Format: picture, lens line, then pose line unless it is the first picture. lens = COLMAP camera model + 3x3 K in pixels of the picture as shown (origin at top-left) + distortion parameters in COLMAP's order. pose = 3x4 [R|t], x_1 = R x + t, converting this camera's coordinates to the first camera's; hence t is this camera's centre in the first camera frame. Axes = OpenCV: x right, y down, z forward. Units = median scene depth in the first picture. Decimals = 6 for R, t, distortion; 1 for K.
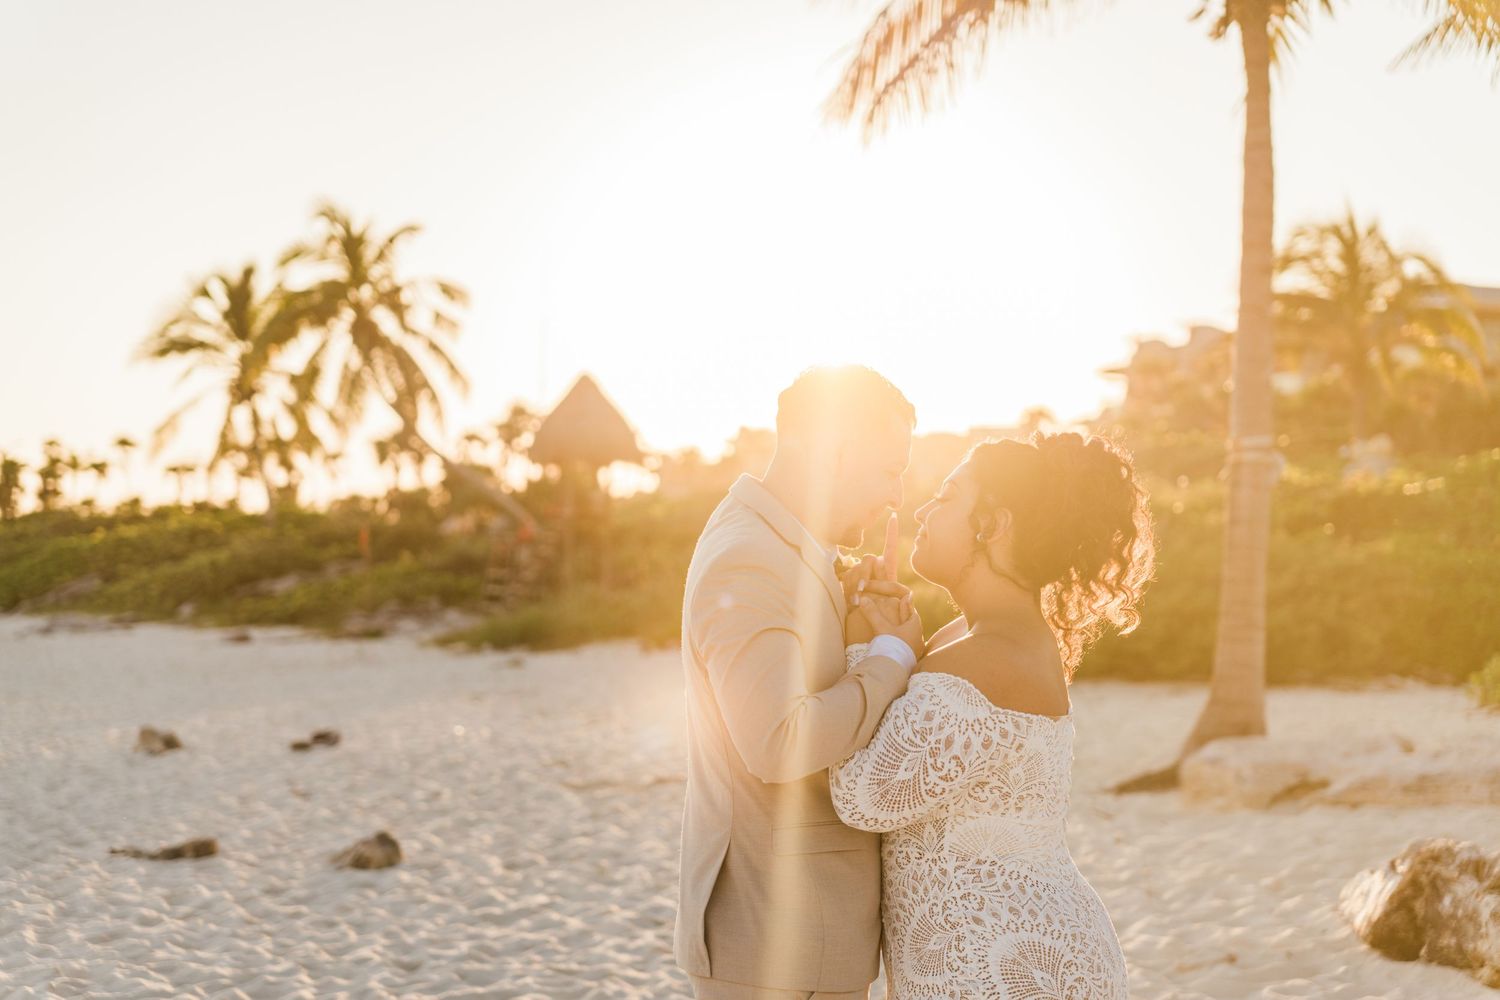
lens RADIAL K [[3131.9, 0, 741.8], [0, 3131.9, 514.4], [0, 0, 1]] dist [0.100884, 0.000000]
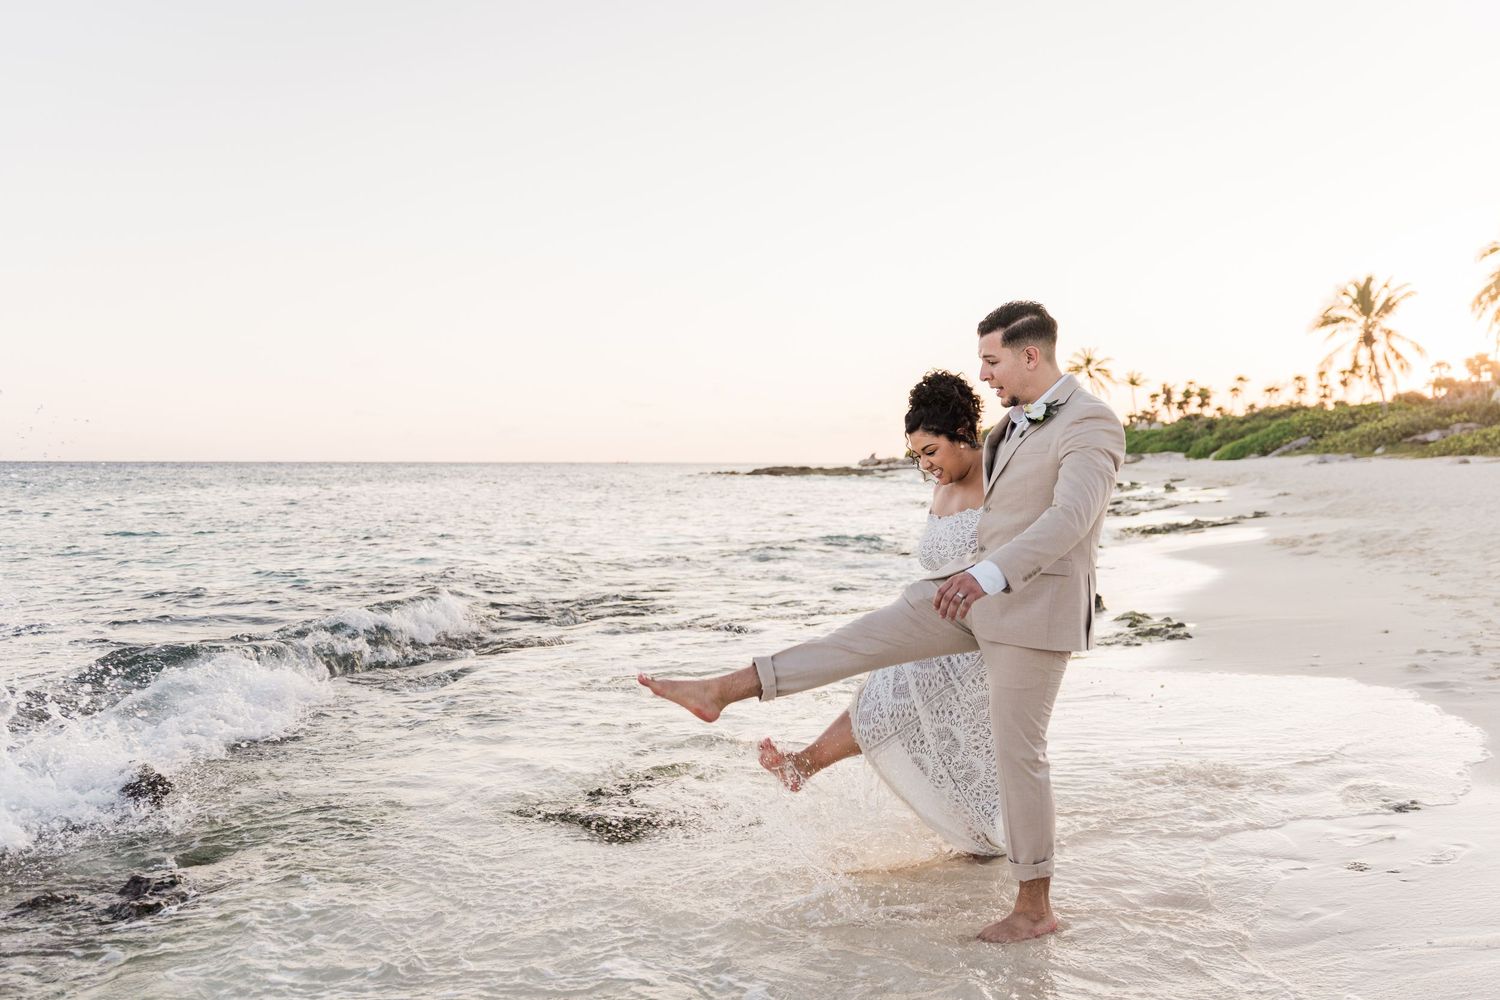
lens RADIAL K [[1241.8, 0, 744.7], [0, 1241.8, 499.2], [0, 0, 1]] dist [0.035193, -0.043090]
pose [[0.912113, -0.012078, -0.409760, -0.268009], [0.032700, 0.998524, 0.043355, 0.017401], [0.408632, -0.052944, 0.911162, 0.175351]]
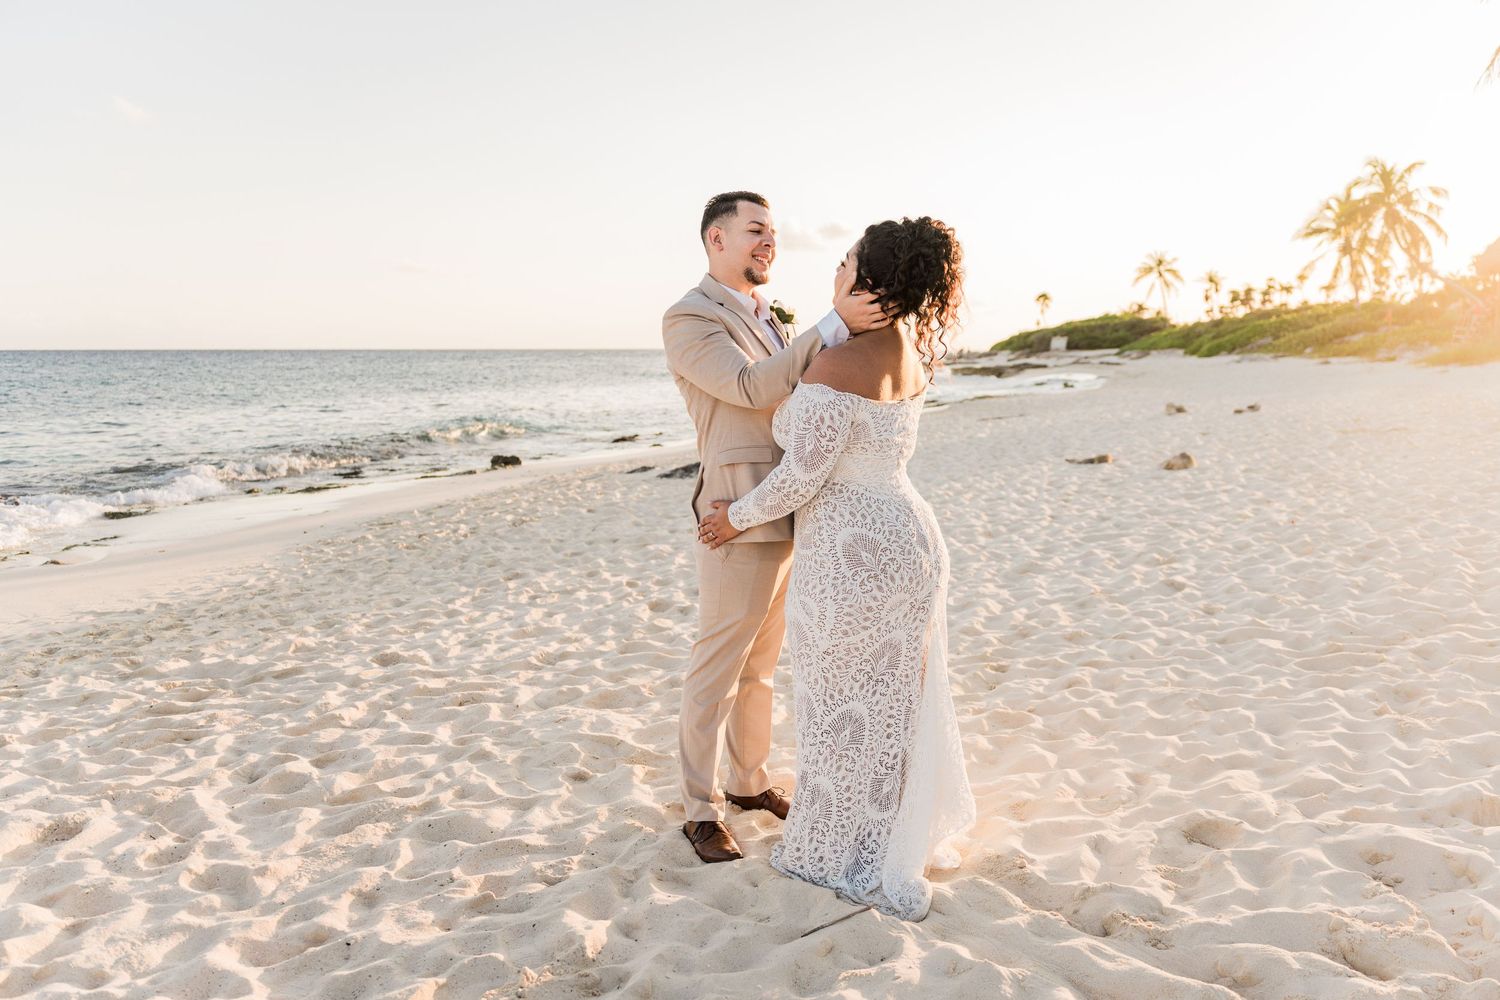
lens RADIAL K [[1241.8, 0, 747.1], [0, 1241.8, 507.3], [0, 0, 1]] dist [0.035193, -0.043090]
pose [[0.800108, 0.049965, -0.597771, 0.051448], [0.040898, 0.989662, 0.137463, 0.002718], [0.598460, -0.134433, 0.789793, 0.047688]]
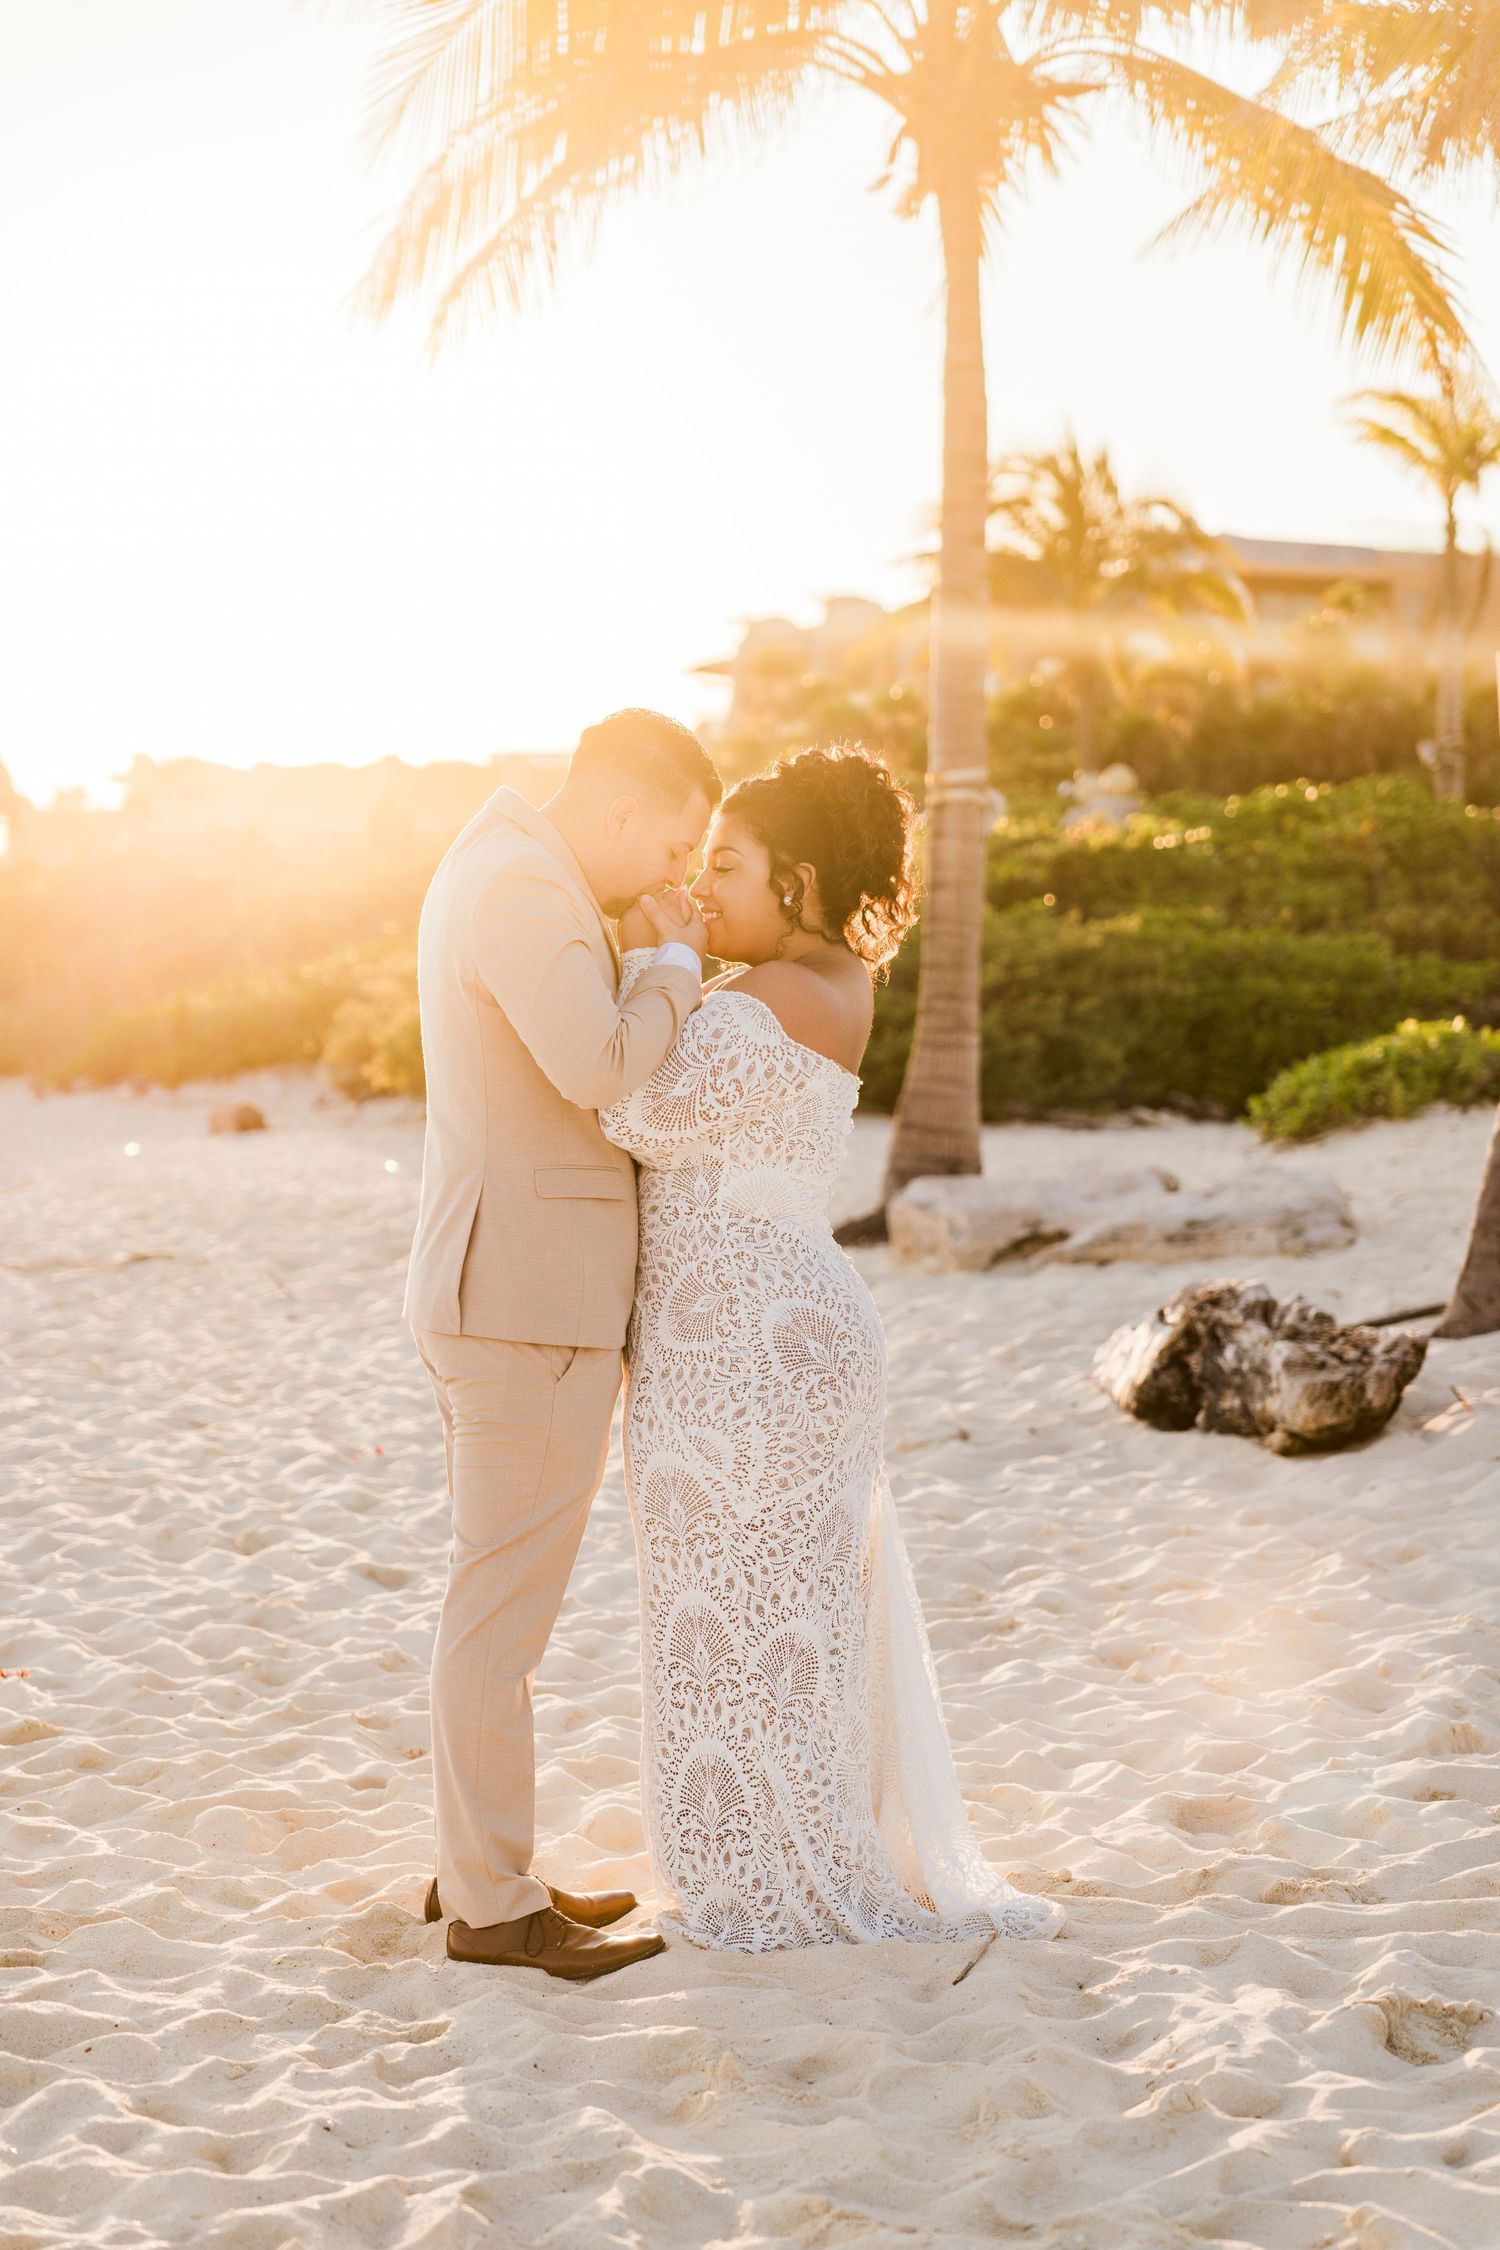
lens RADIAL K [[4697.9, 0, 751.6], [0, 4697.9, 1111.5], [0, 0, 1]] dist [0.100884, 0.000000]
pose [[0.992352, -0.012164, 0.122841, -0.013019], [0.006269, 0.998815, 0.048254, 0.000797], [-0.123282, -0.047115, 0.991253, -0.050808]]
